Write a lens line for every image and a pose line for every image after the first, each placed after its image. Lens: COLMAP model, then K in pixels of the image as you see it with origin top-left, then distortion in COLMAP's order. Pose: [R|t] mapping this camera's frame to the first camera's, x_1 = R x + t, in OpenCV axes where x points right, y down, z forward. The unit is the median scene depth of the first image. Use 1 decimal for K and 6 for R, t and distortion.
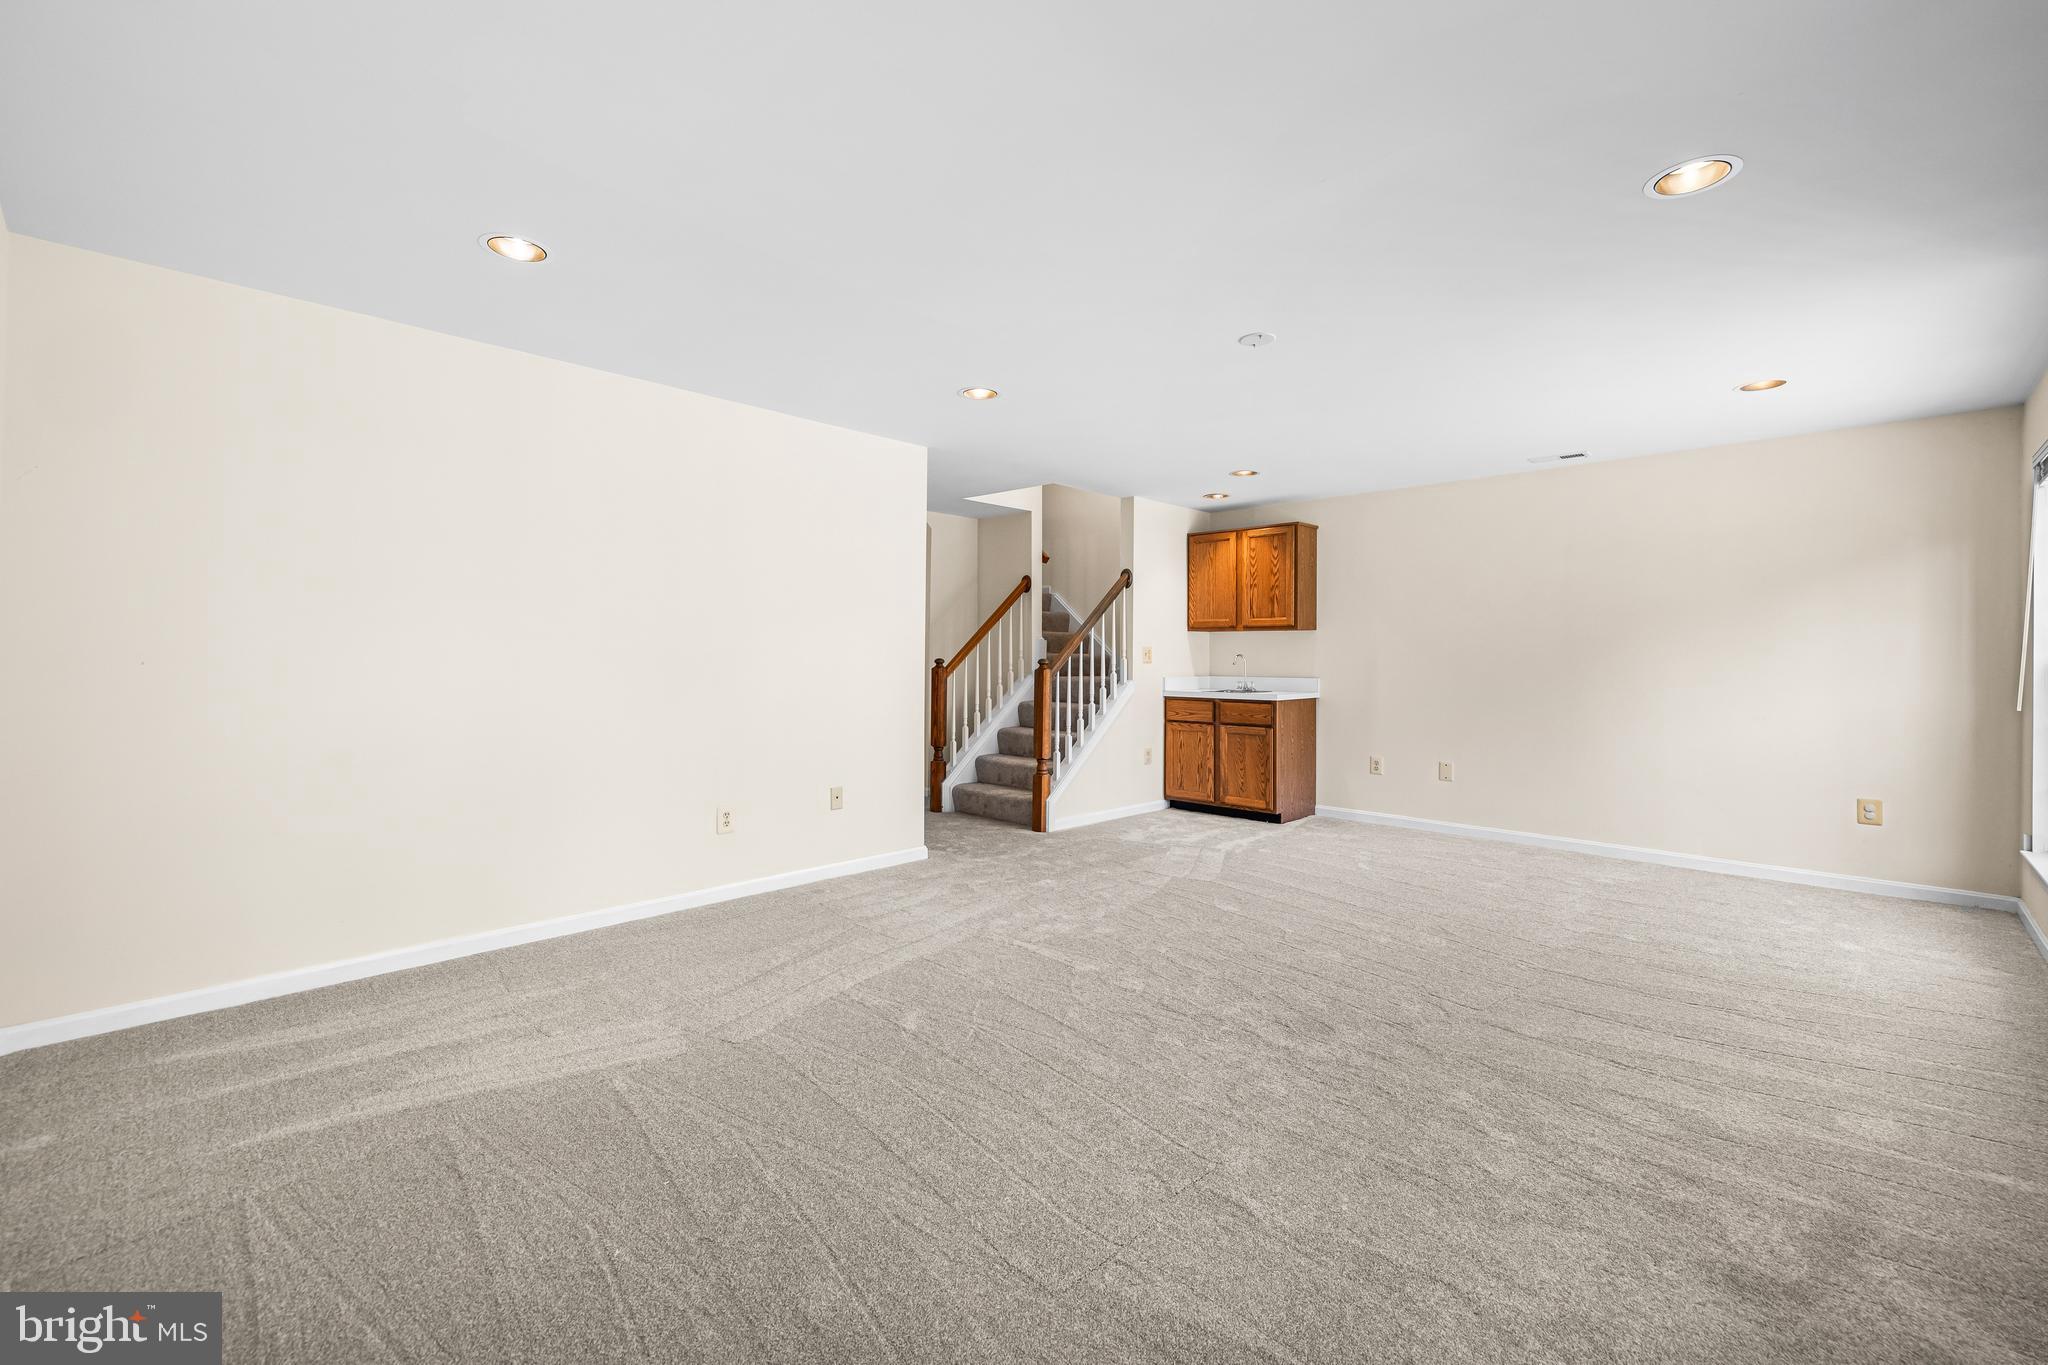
lens RADIAL K [[880.5, 0, 1031.1], [0, 880.5, 669.9], [0, 0, 1]] dist [-0.000192, 0.001683]
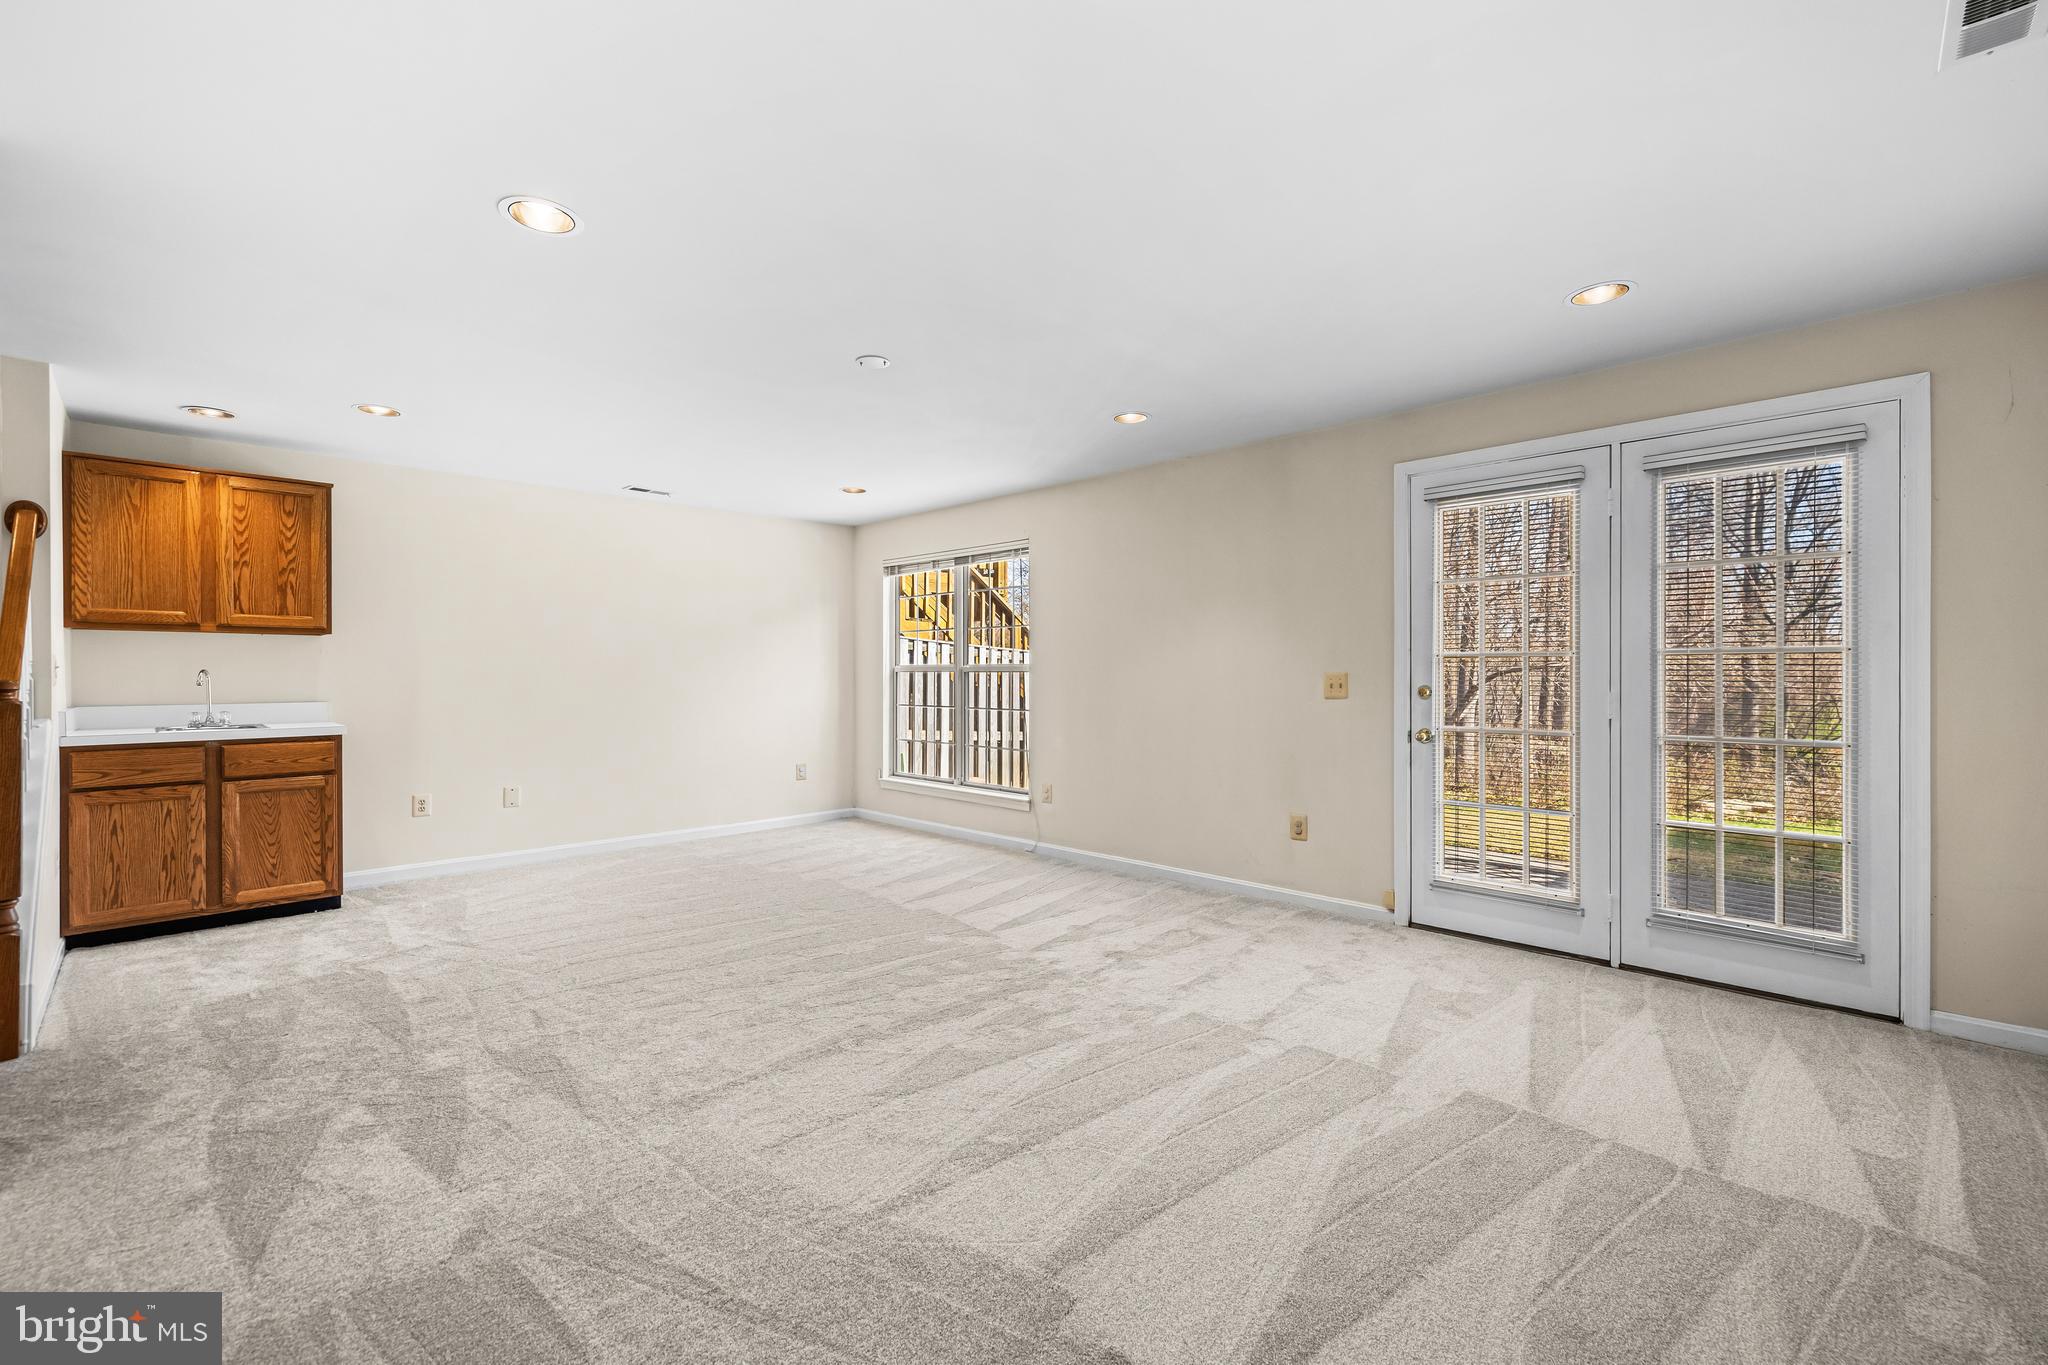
lens RADIAL K [[880.5, 0, 1026.8], [0, 880.5, 674.3], [0, 0, 1]] dist [-0.000192, 0.001683]
pose [[0.007106, -0.008549, 0.999938, -0.402575], [0.015846, 0.999839, 0.008436, -0.010132], [-0.999849, 0.015785, 0.007240, 0.421094]]
